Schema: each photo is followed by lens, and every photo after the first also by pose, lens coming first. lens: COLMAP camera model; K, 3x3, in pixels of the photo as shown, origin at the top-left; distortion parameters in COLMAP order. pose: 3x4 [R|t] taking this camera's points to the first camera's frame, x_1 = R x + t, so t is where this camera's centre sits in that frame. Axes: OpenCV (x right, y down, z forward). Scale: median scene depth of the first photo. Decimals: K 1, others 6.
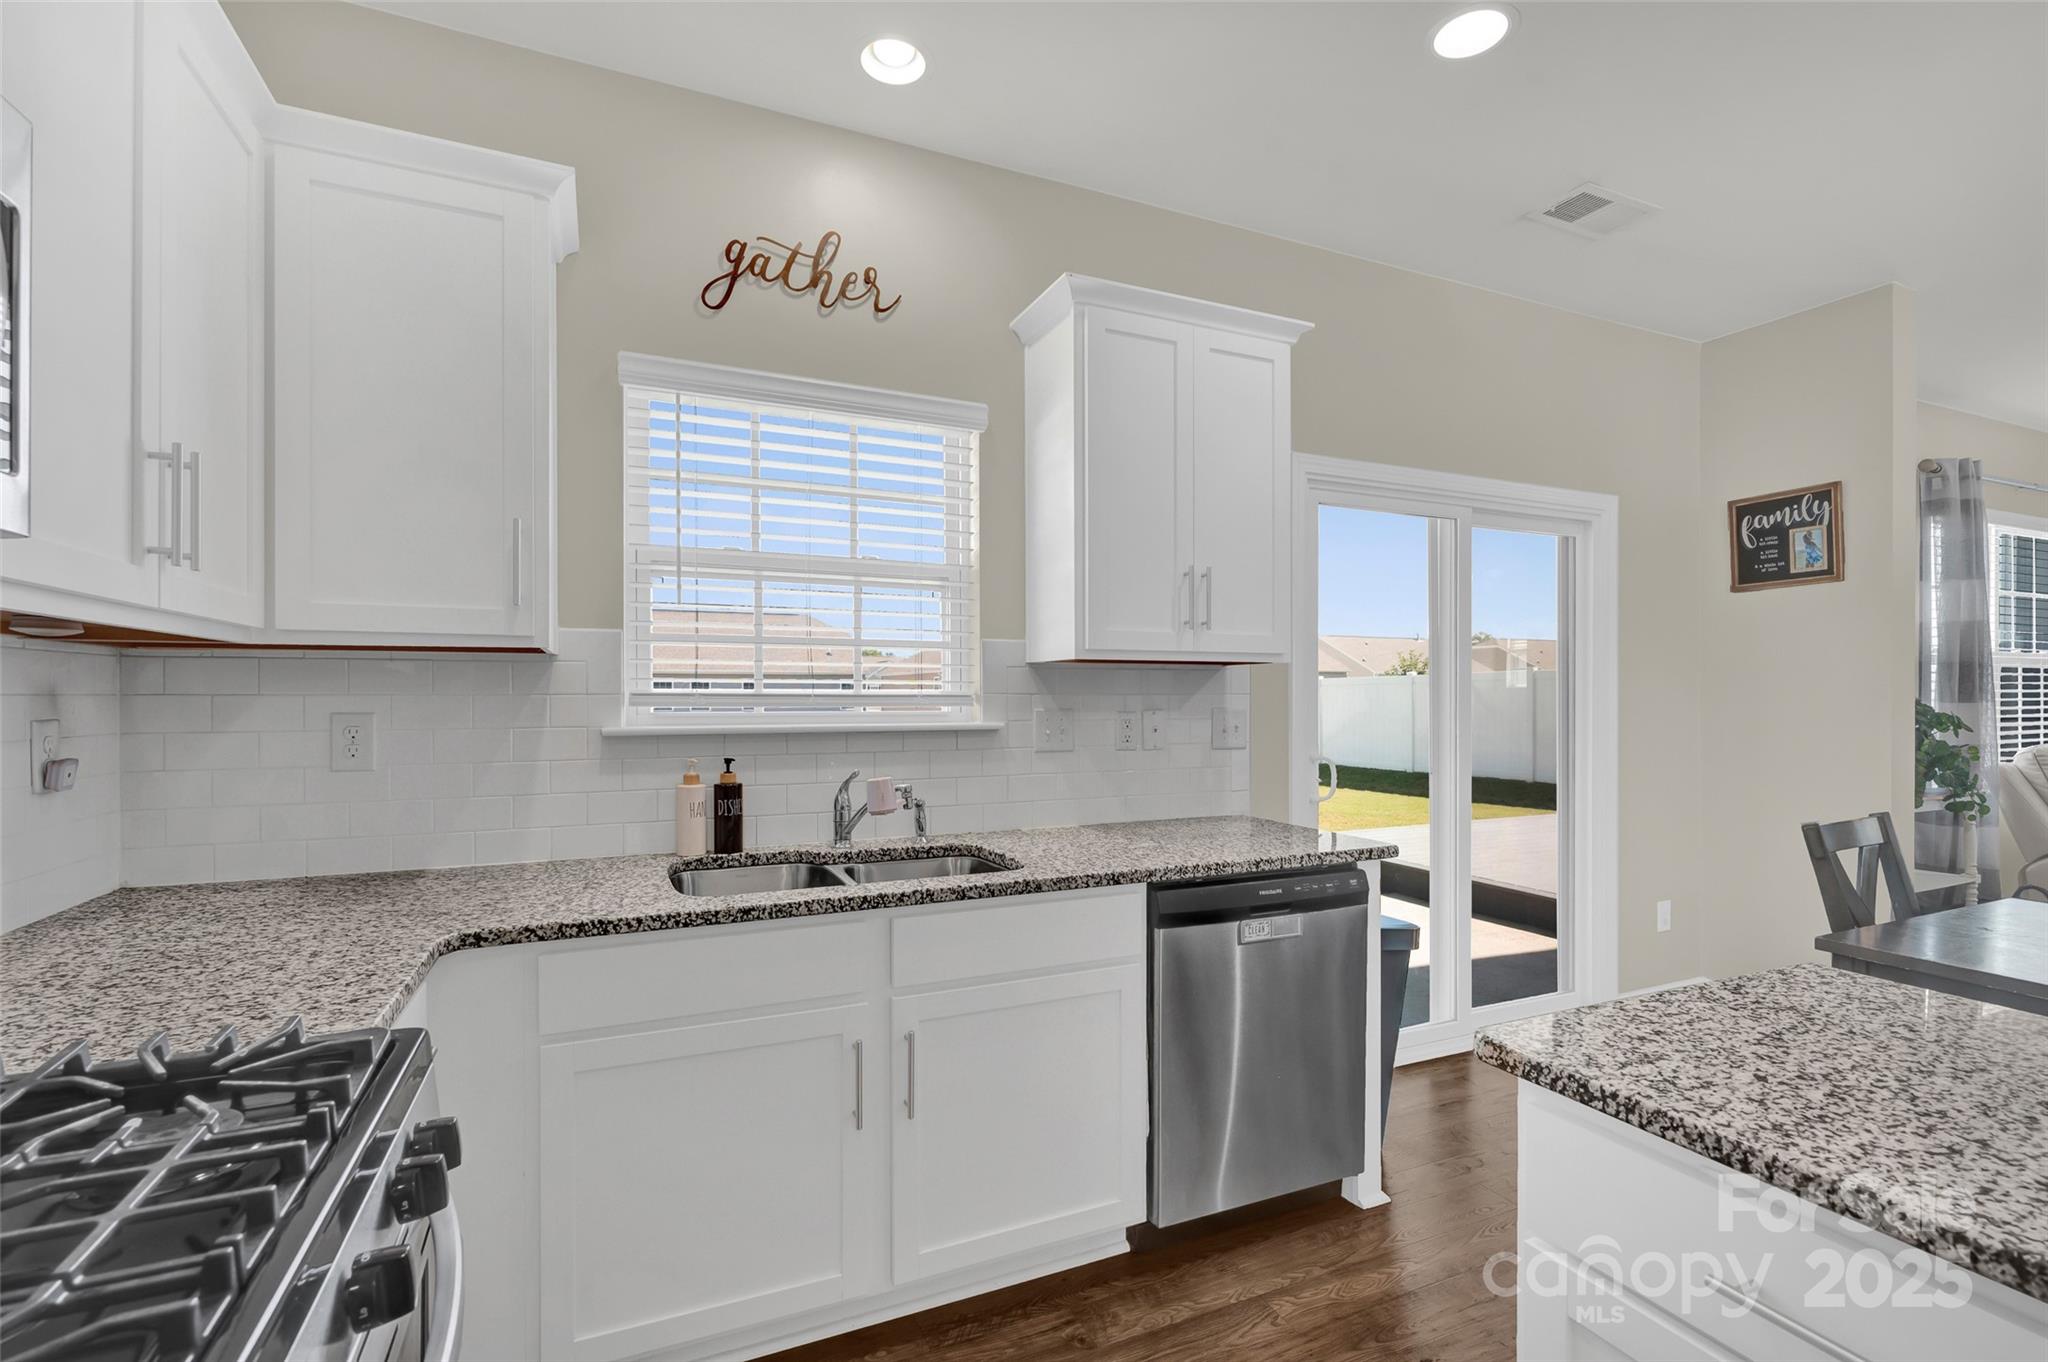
lens RADIAL K [[927.2, 0, 1024.3], [0, 927.2, 687.5], [0, 0, 1]] dist [0.003628, 0.000588]
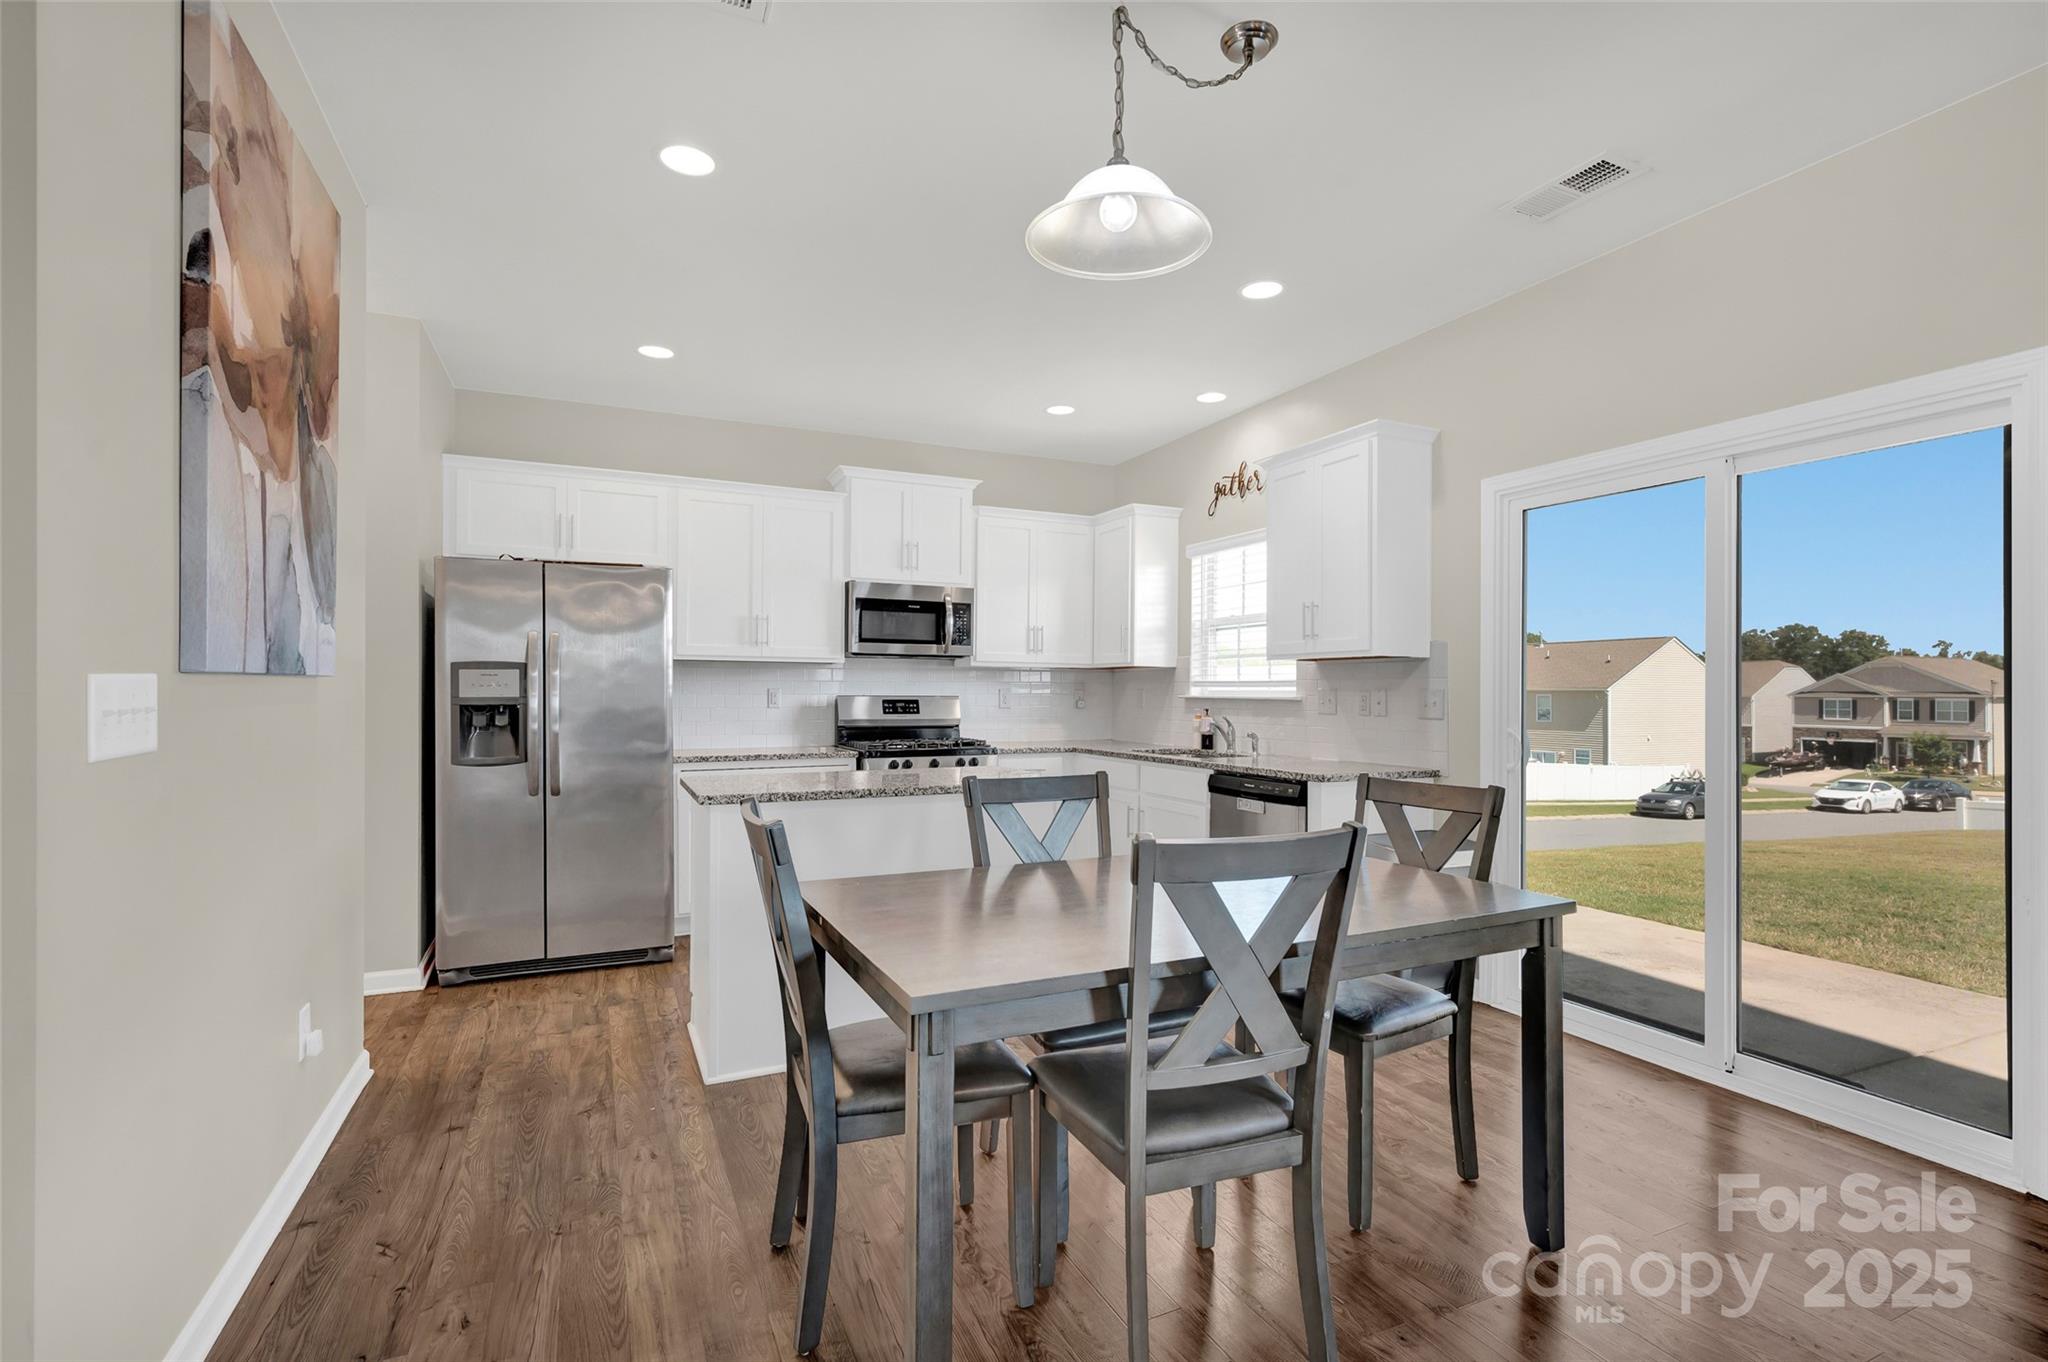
lens RADIAL K [[923.0, 0, 1019.9], [0, 923.0, 690.4], [0, 0, 1]] dist [-0.001444, -0.000286]
pose [[0.012747, -0.003559, -0.999912, 1.830606], [0.001985, 0.999992, -0.003534, 0.033087], [0.999917, -0.001940, 0.012754, 0.457784]]
